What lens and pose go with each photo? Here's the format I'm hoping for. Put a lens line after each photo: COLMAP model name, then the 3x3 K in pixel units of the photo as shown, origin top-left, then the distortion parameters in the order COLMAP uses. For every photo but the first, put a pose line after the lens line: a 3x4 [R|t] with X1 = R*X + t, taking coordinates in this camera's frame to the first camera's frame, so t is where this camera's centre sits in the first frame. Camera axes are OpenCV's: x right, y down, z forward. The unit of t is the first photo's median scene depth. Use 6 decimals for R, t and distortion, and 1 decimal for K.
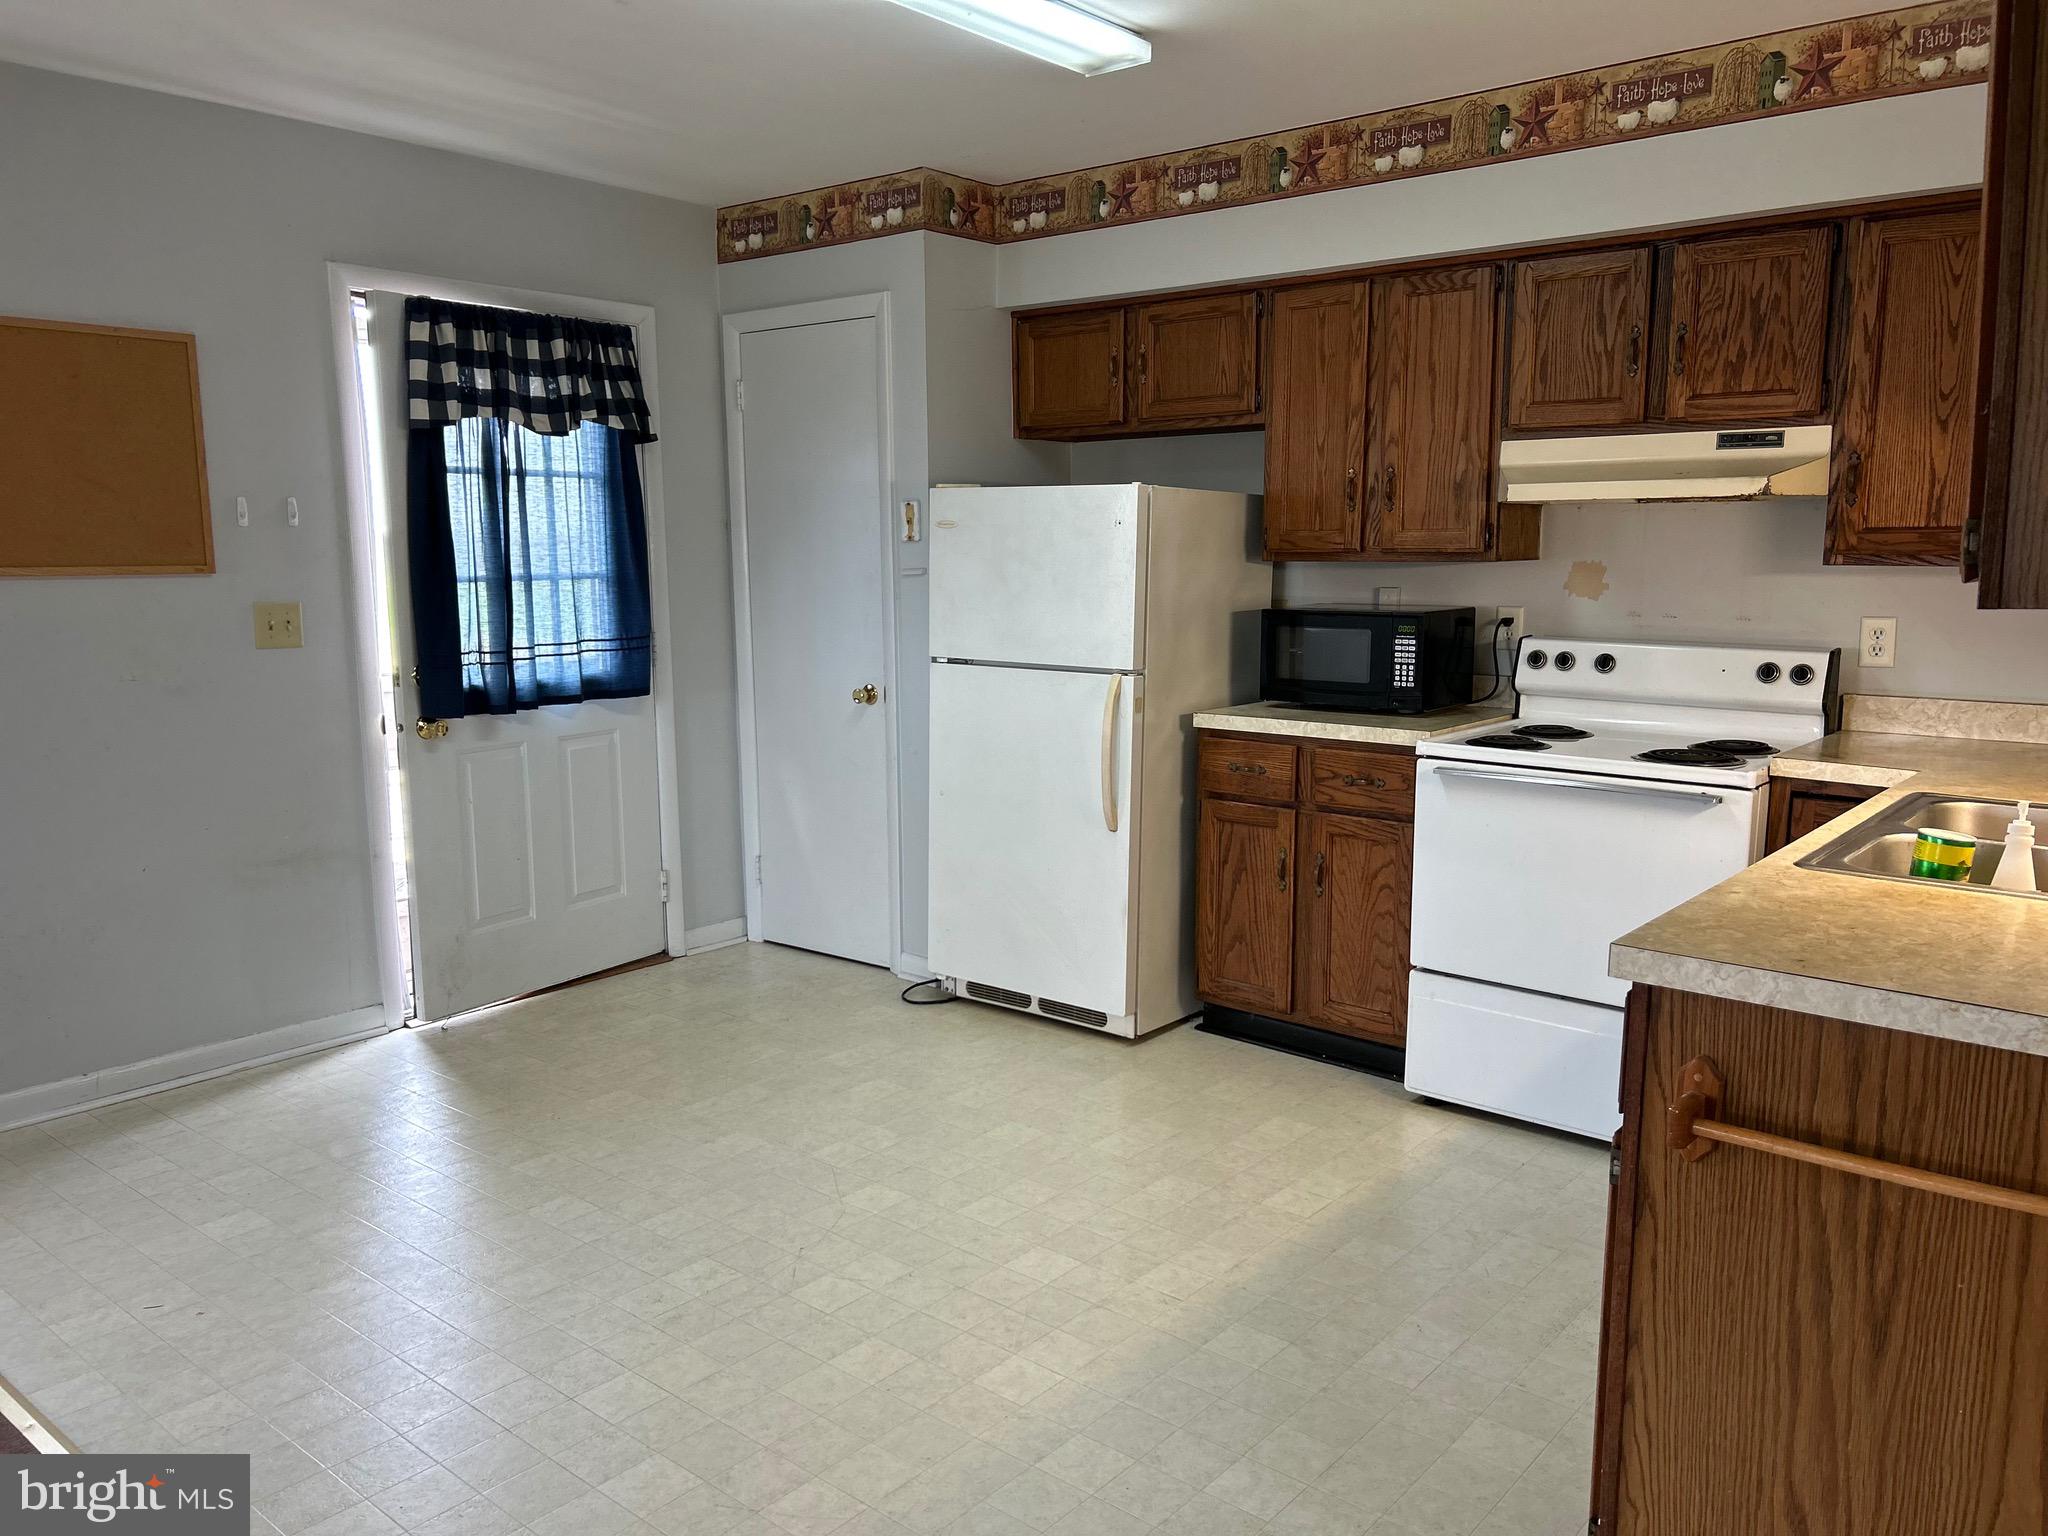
lens RADIAL K [[1540.0, 0, 1026.3], [0, 1540.0, 724.8], [0, 0, 1]] dist [0.085121, -0.105333]
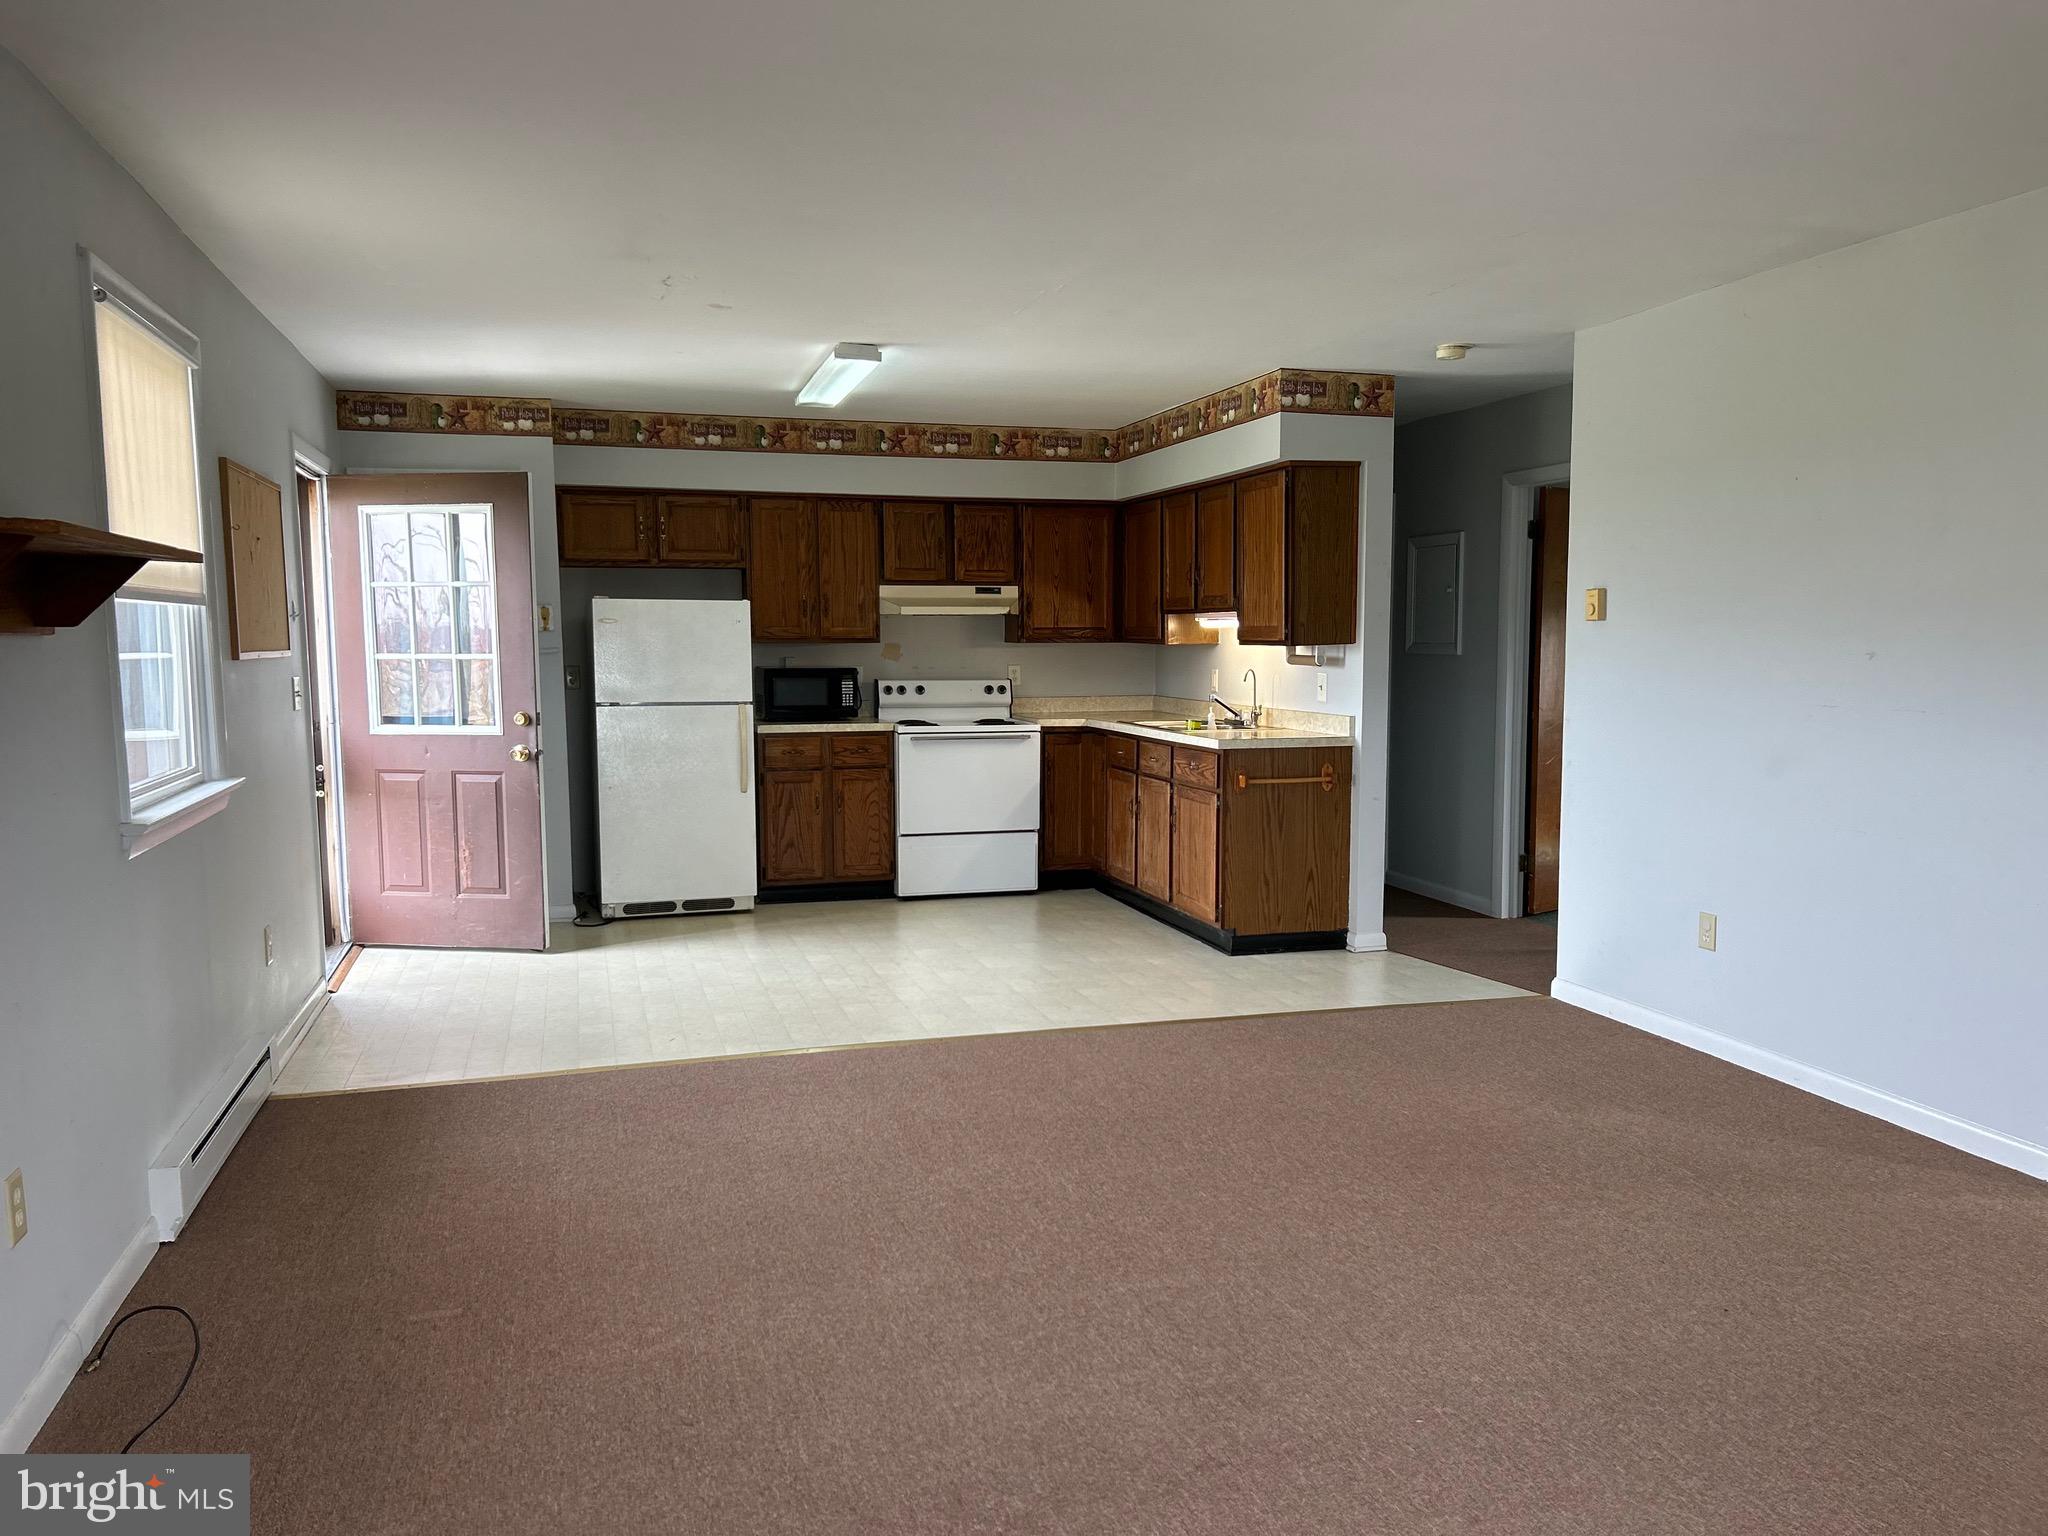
lens RADIAL K [[1536.7, 0, 1037.2], [0, 1536.7, 781.2], [0, 0, 1]] dist [-0.002863, -0.002336]
pose [[0.546506, -0.079633, 0.833661, -1.303611], [0.100506, 0.994510, 0.029111, 0.039666], [-0.831402, 0.067879, 0.551509, -0.290693]]
